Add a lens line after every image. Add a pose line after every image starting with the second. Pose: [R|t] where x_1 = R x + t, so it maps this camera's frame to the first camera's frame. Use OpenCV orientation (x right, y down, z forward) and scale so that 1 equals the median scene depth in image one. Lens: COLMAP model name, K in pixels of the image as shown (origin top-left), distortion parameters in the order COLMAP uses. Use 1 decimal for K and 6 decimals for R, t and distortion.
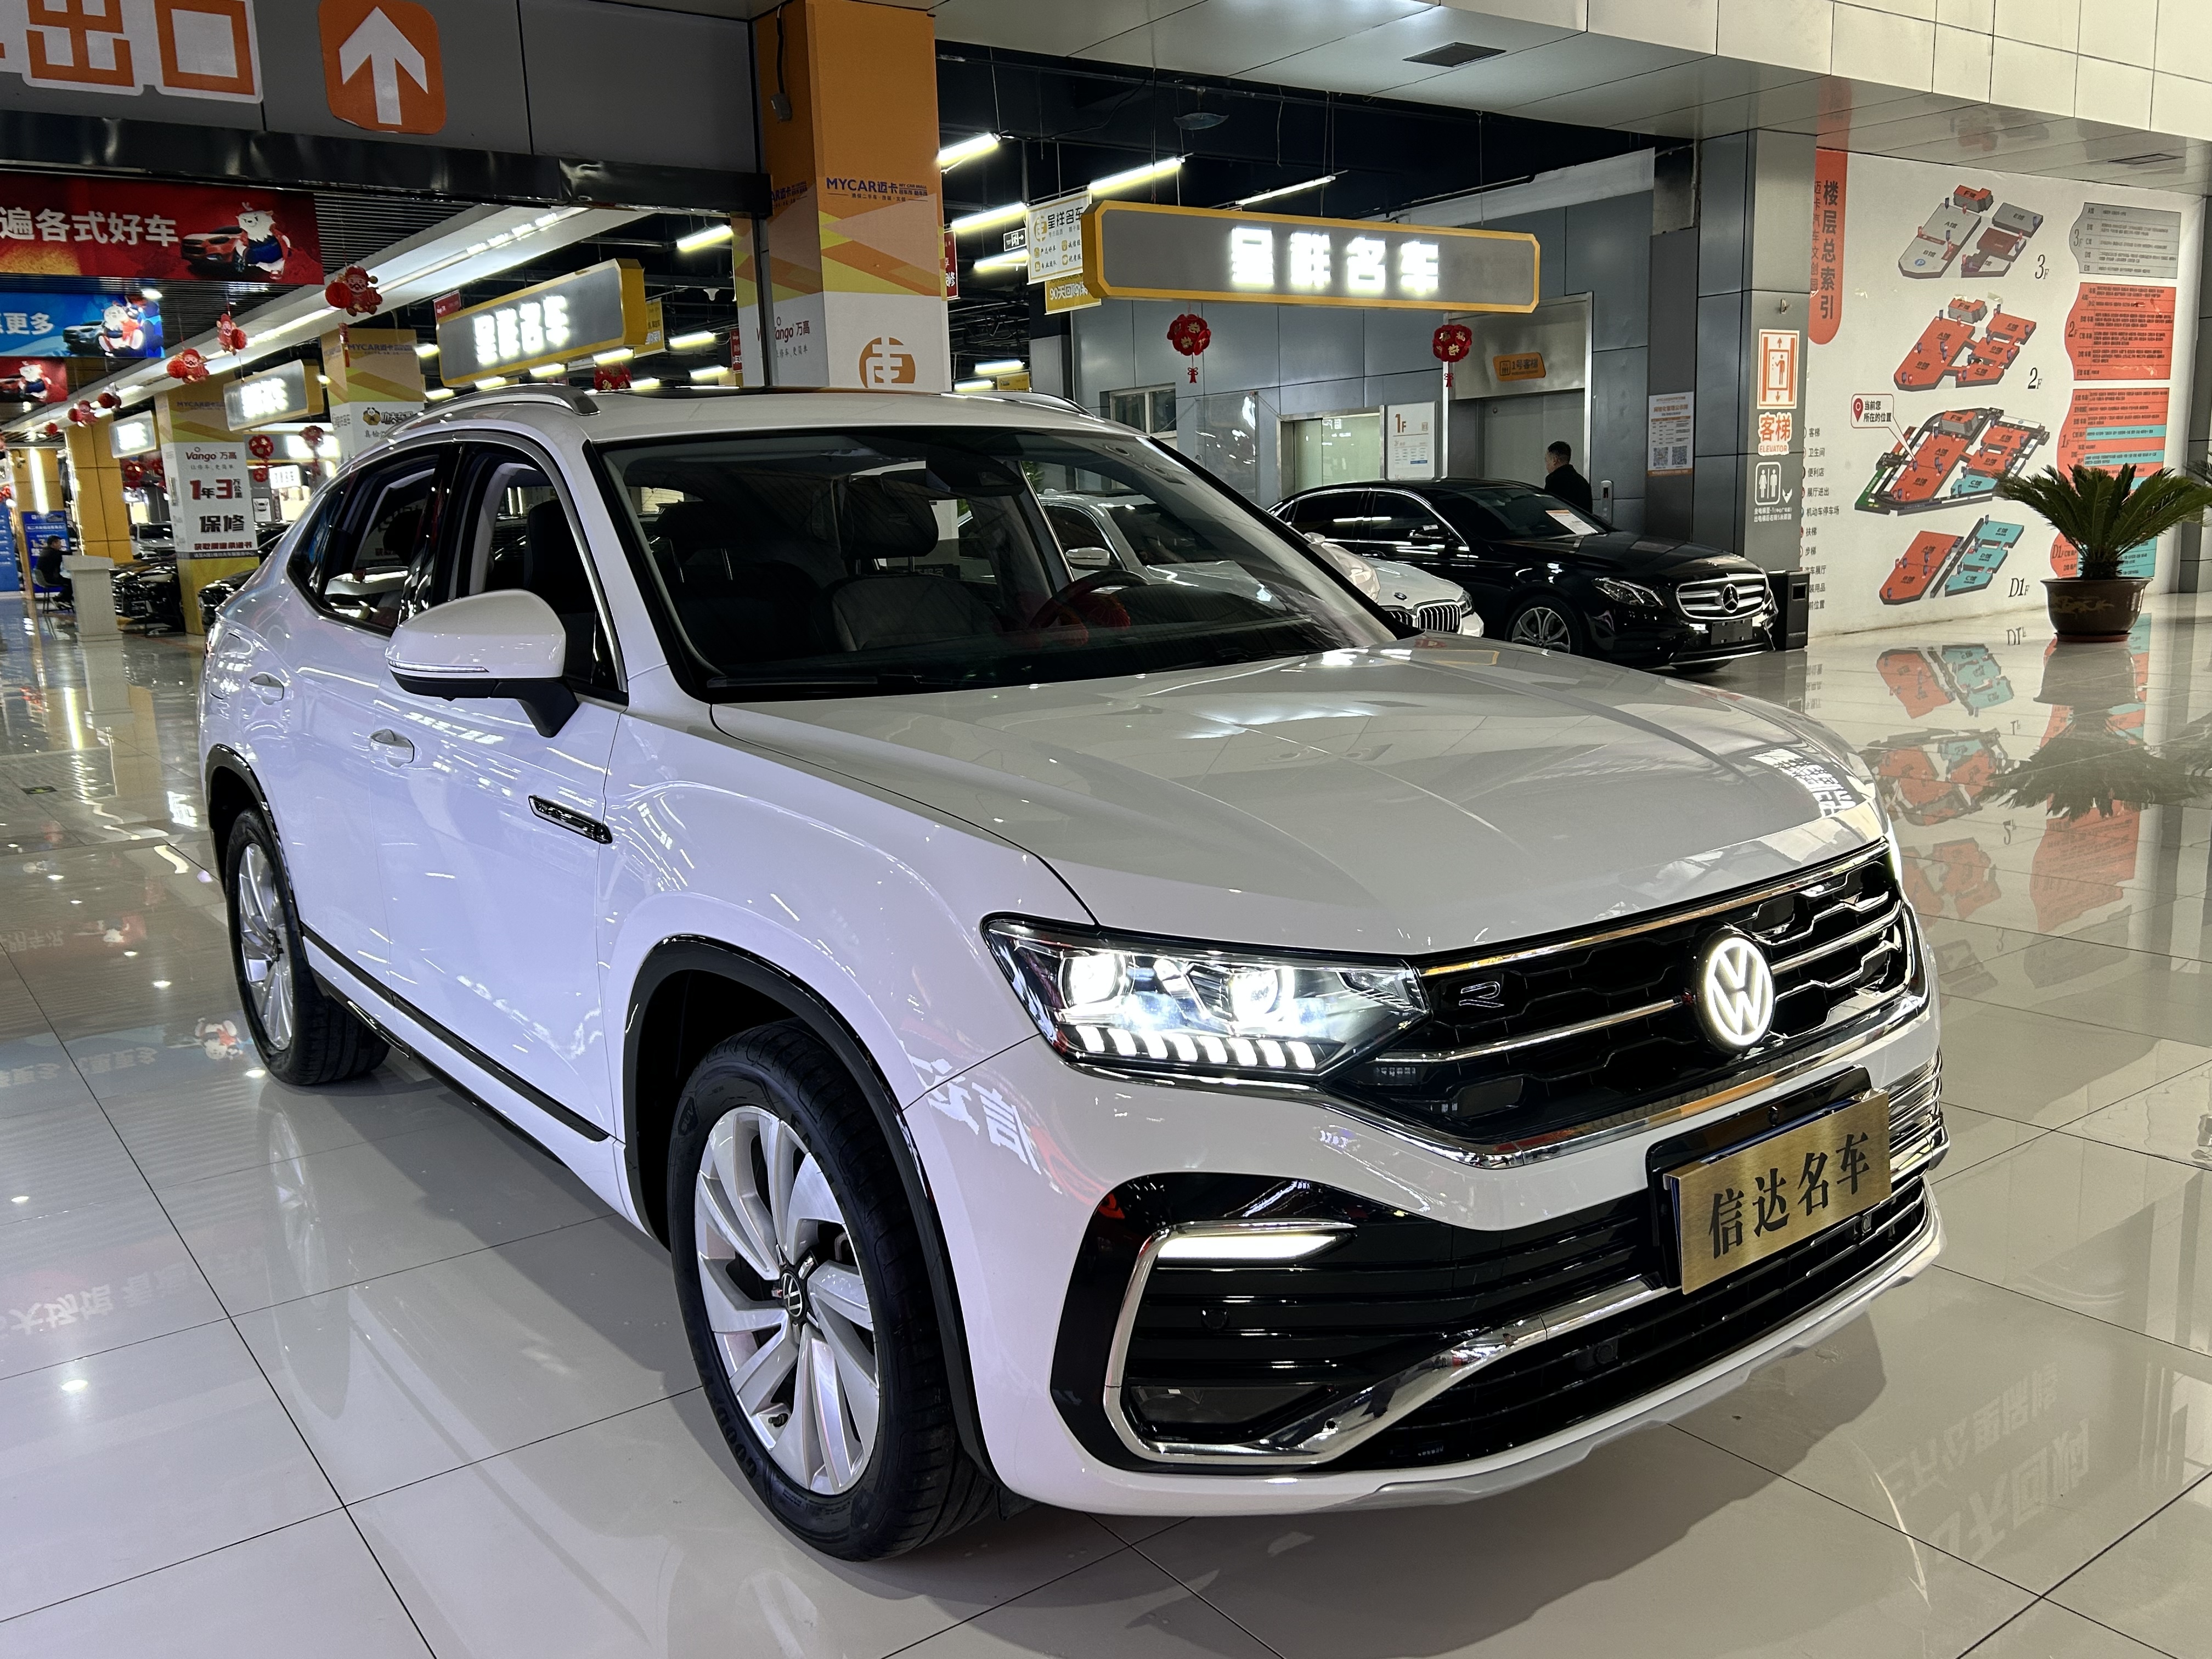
lens RADIAL K [[1829.9, 0, 1109.5], [0, 1829.9, 821.7], [0, 0, 1]] dist [0.060067, -0.057871]
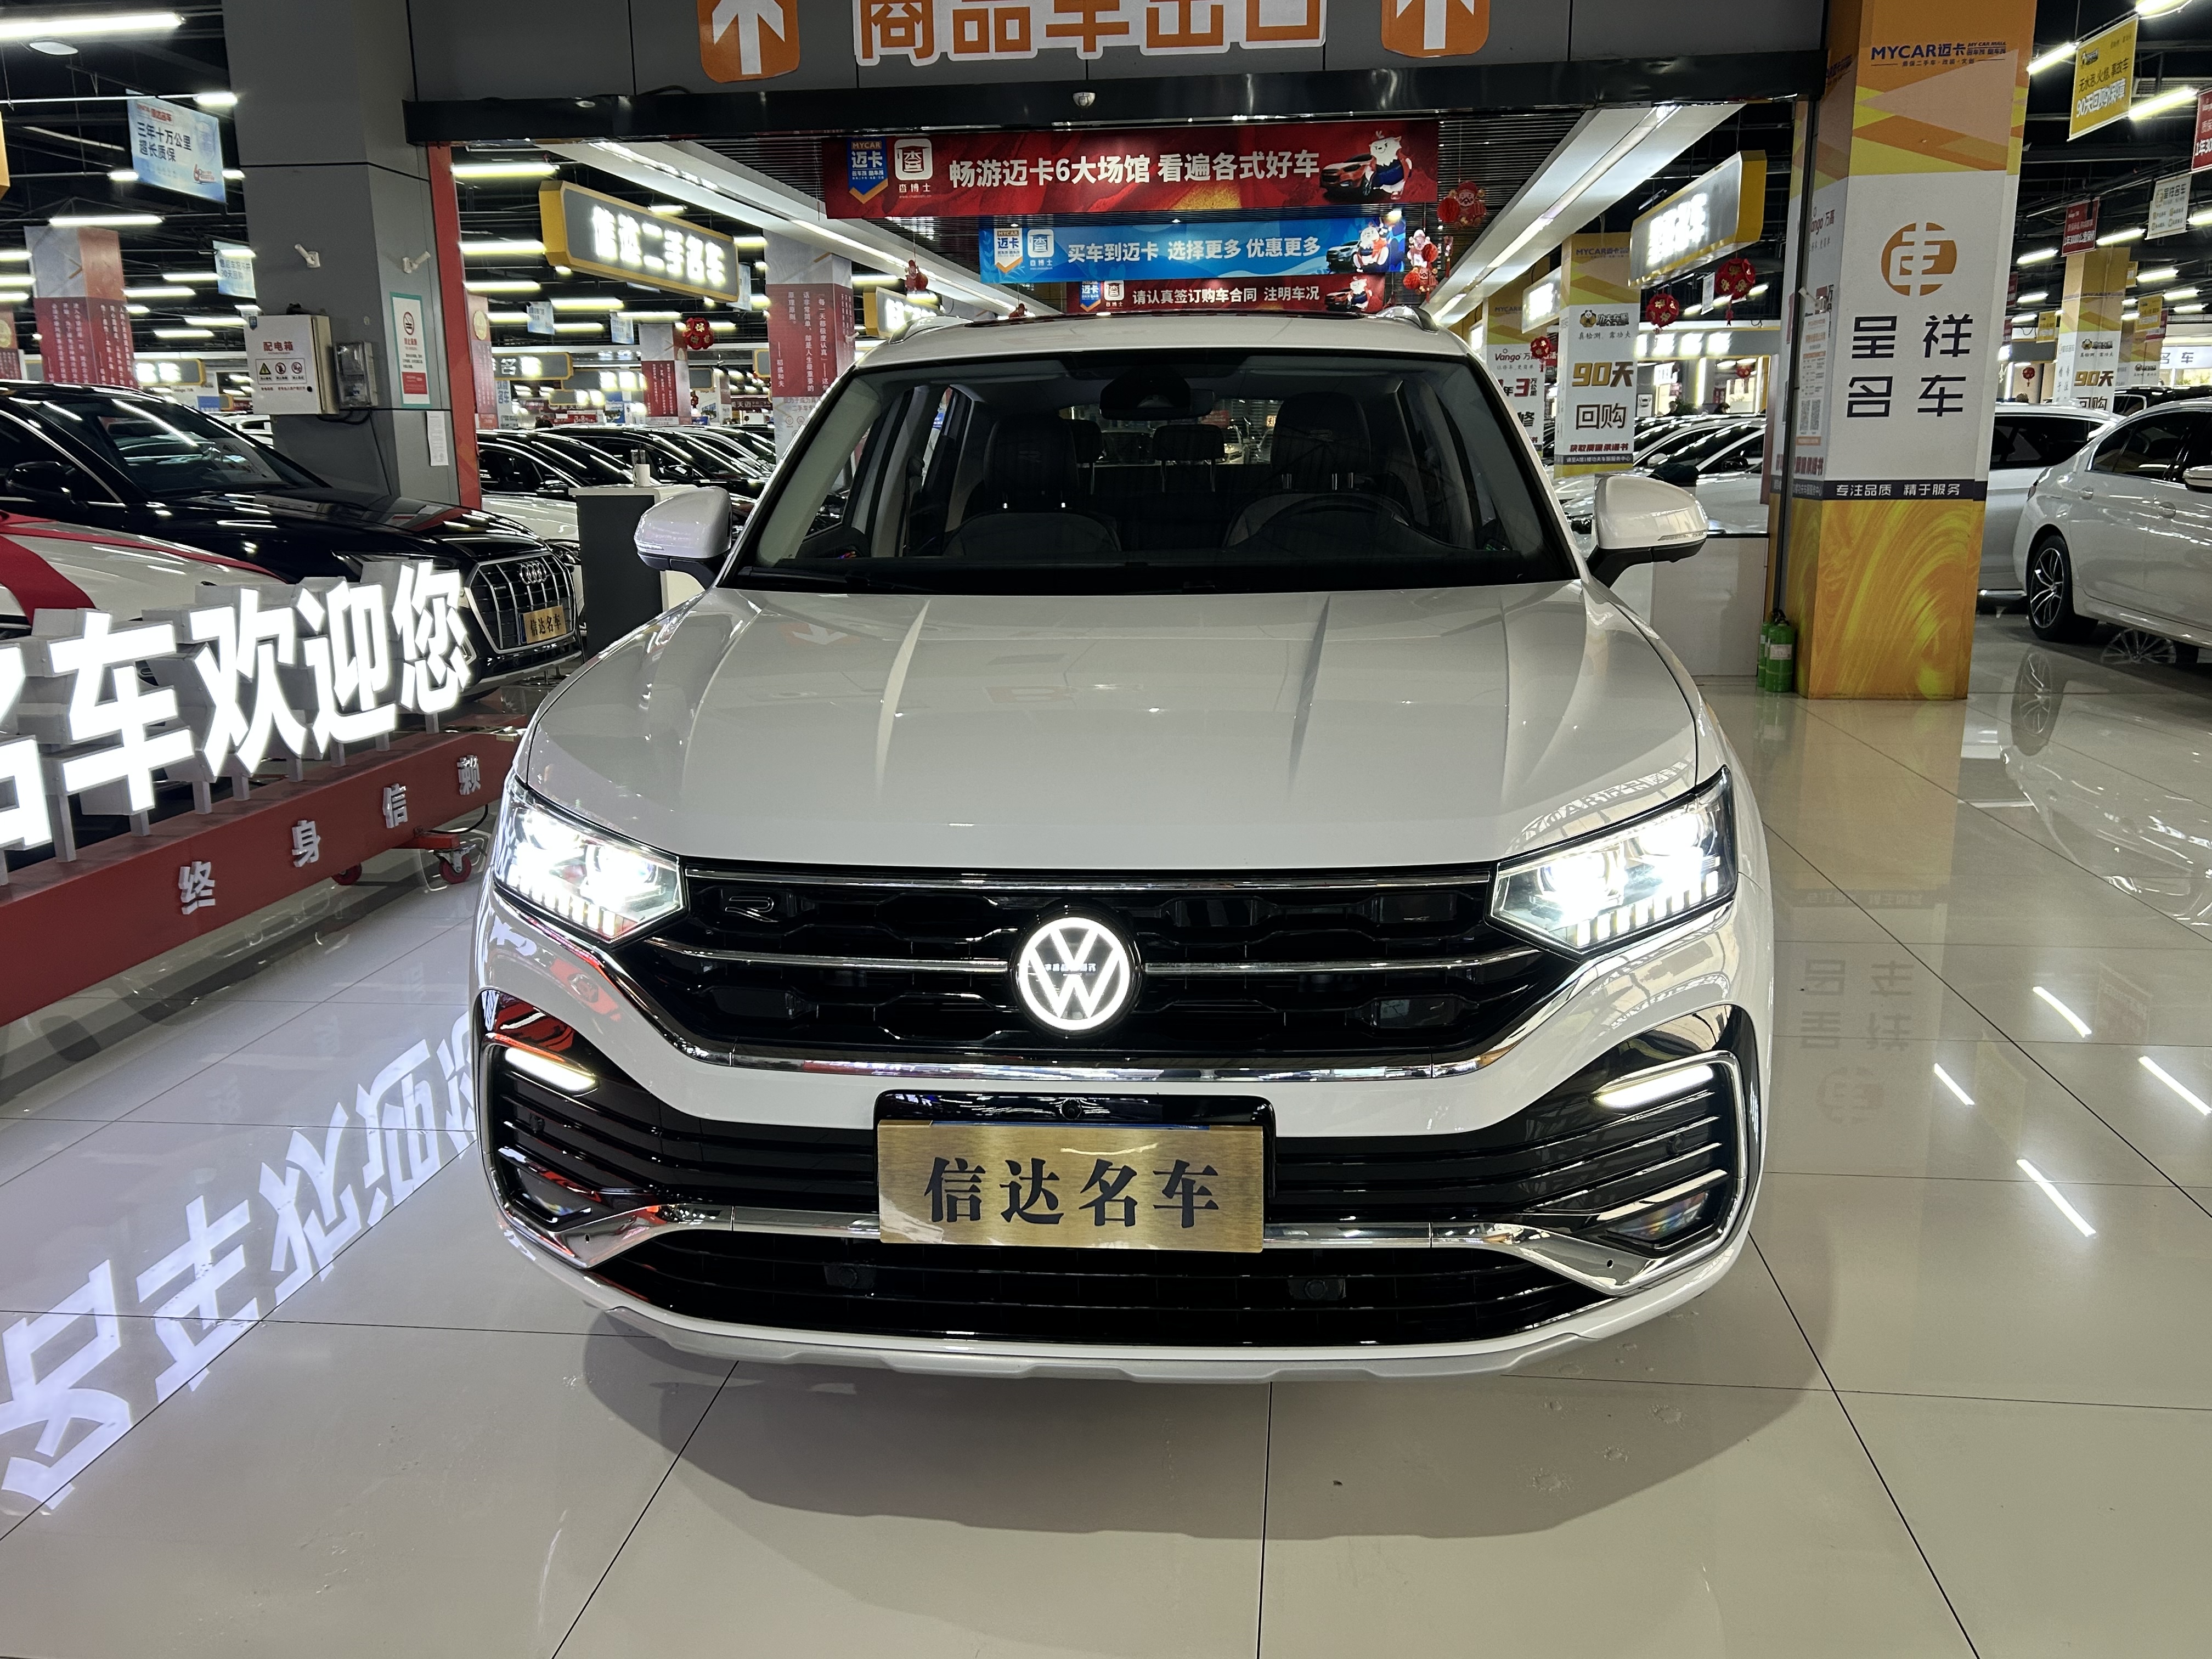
lens RADIAL K [[1829.9, 0, 1109.5], [0, 1829.9, 821.7], [0, 0, 1]] dist [0.060067, -0.057871]
pose [[0.728947, 0.168910, -0.663405, 0.235405], [-0.132246, 0.985573, 0.105627, -0.021152], [0.671675, 0.010736, 0.740768, 0.077040]]
